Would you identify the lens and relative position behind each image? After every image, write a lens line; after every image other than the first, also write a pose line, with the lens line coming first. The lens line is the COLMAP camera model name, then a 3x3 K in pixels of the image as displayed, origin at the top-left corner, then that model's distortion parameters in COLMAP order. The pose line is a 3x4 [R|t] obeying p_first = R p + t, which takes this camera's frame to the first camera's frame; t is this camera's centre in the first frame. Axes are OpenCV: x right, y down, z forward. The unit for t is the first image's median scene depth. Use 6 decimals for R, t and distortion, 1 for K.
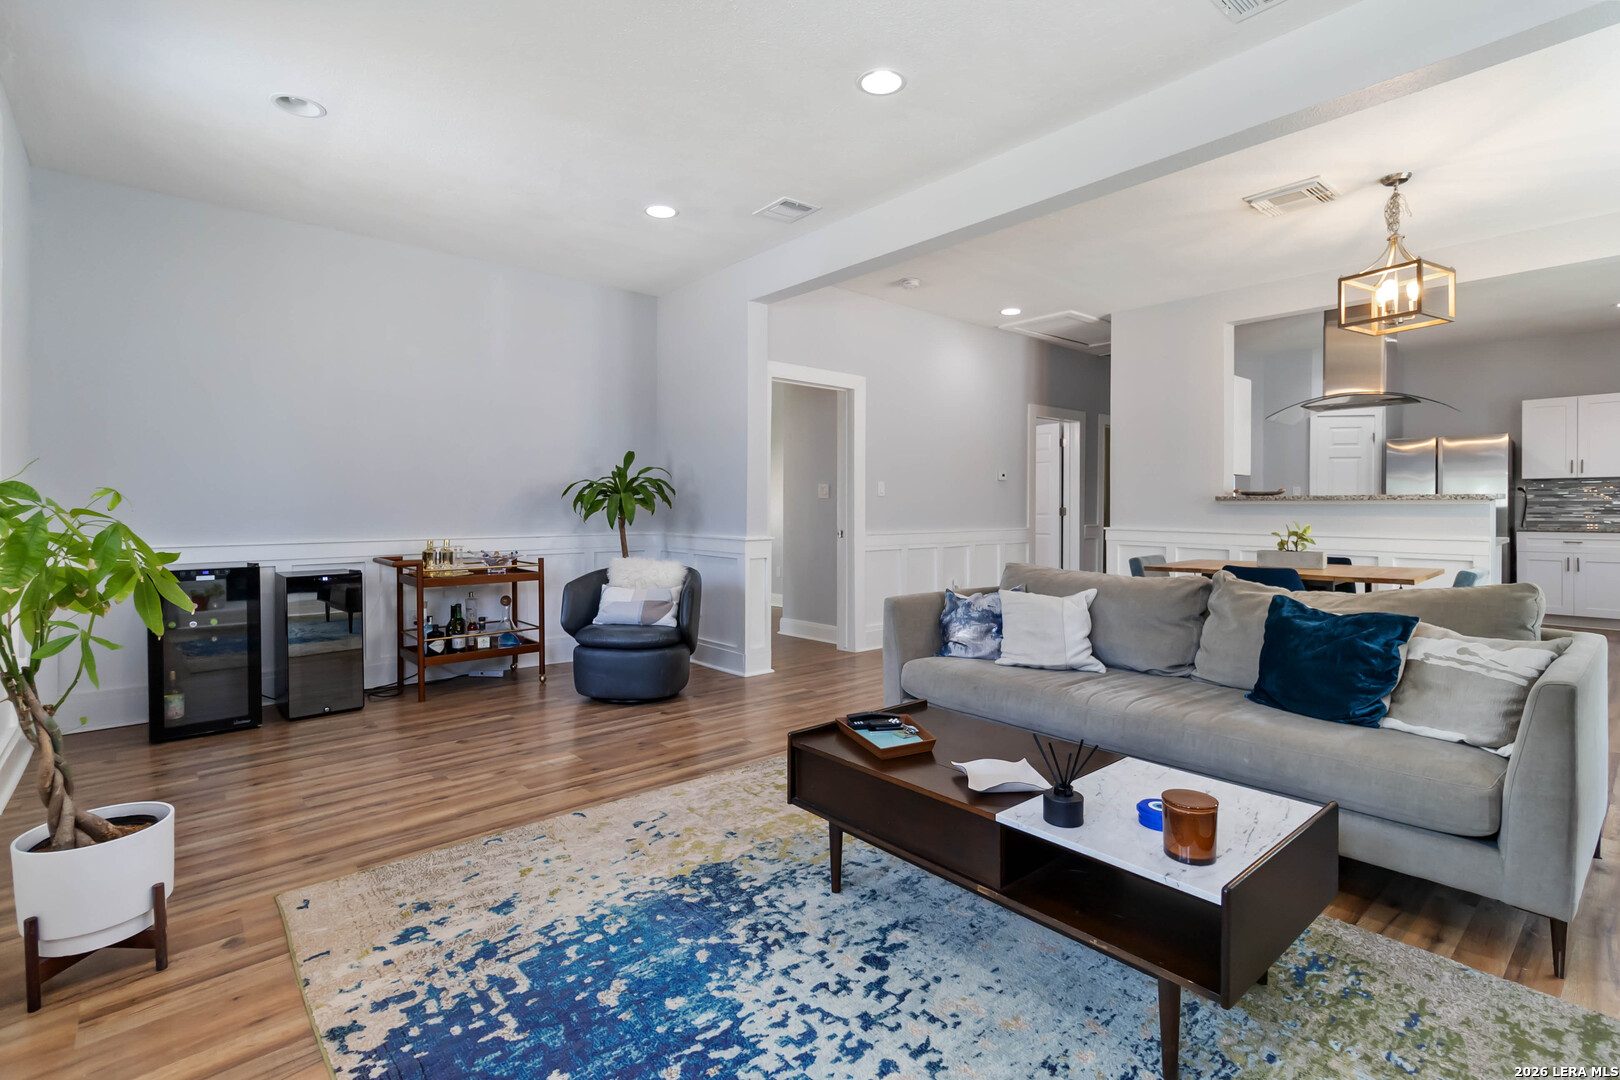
lens RADIAL K [[759.6, 0, 830.4], [0, 759.6, 507.0], [0, 0, 1]] dist [0.006548, 0.000049]
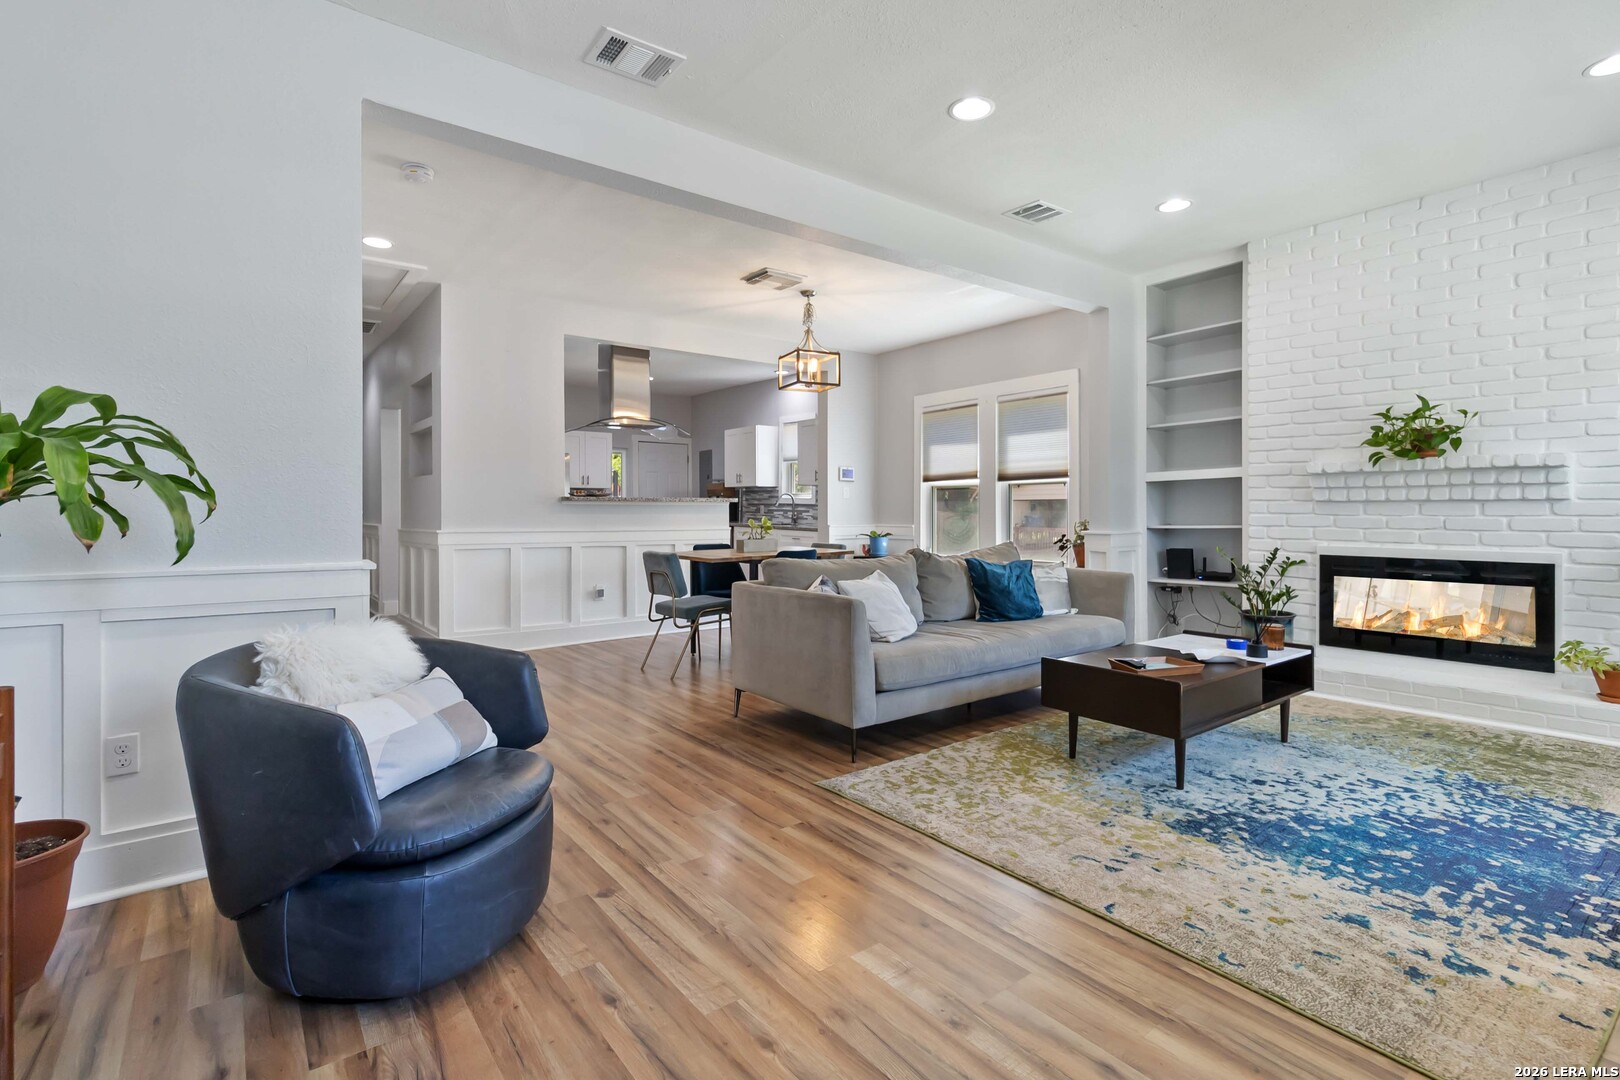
lens RADIAL K [[759.6, 0, 806.8], [0, 759.6, 514.1], [0, 0, 1]] dist [0.006548, 0.000049]
pose [[0.076862, -0.005759, 0.997025, -1.571556], [0.003172, 0.999980, 0.005531, 0.014148], [-0.997037, 0.002738, 0.076879, 1.770530]]
